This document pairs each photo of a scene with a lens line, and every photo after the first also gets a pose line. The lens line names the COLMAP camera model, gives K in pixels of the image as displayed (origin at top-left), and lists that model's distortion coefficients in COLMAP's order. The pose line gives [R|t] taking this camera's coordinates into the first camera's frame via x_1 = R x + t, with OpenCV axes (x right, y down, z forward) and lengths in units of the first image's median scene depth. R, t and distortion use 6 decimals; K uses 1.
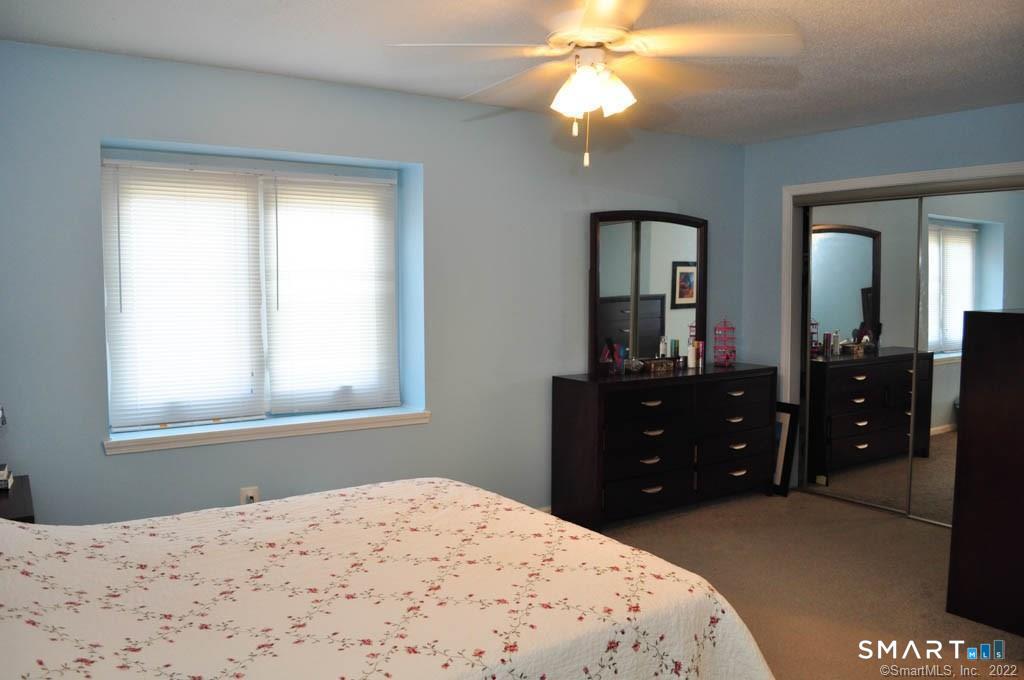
lens RADIAL K [[808.2, 0, 512.0], [0, 808.2, 340.0], [0, 0, 1]] dist [-0.078043, 0.010355]
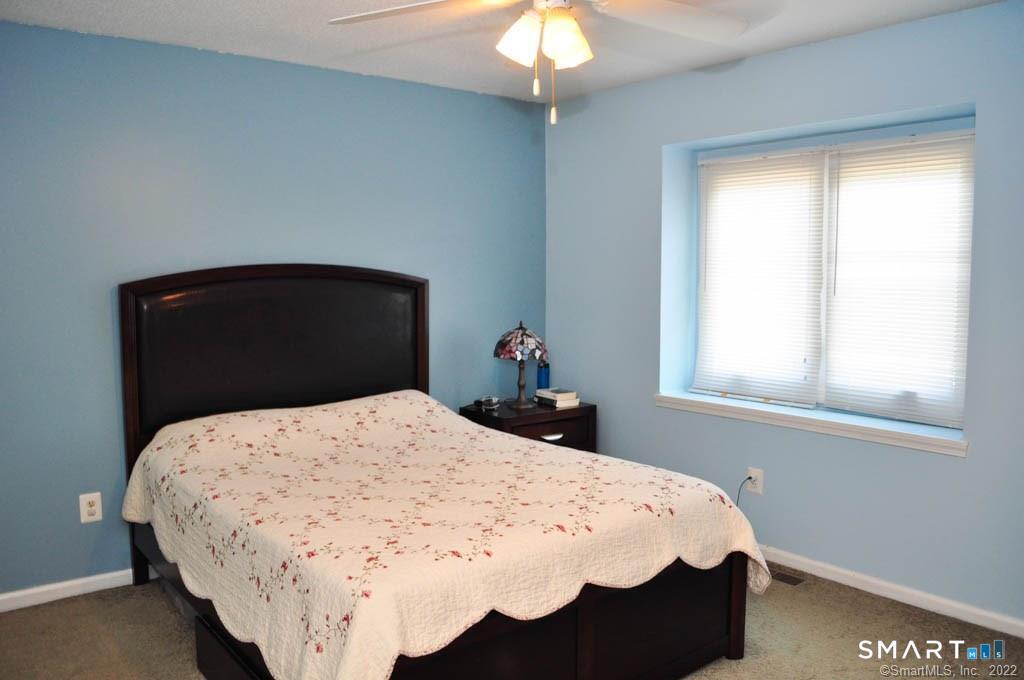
lens RADIAL K [[808.2, 0, 512.0], [0, 808.2, 340.0], [0, 0, 1]] dist [-0.078043, 0.010355]
pose [[0.095685, 0.084198, -0.991844, 0.591942], [-0.069086, 0.994575, 0.077765, -0.032099], [0.993011, 0.061082, 0.100983, 0.547152]]
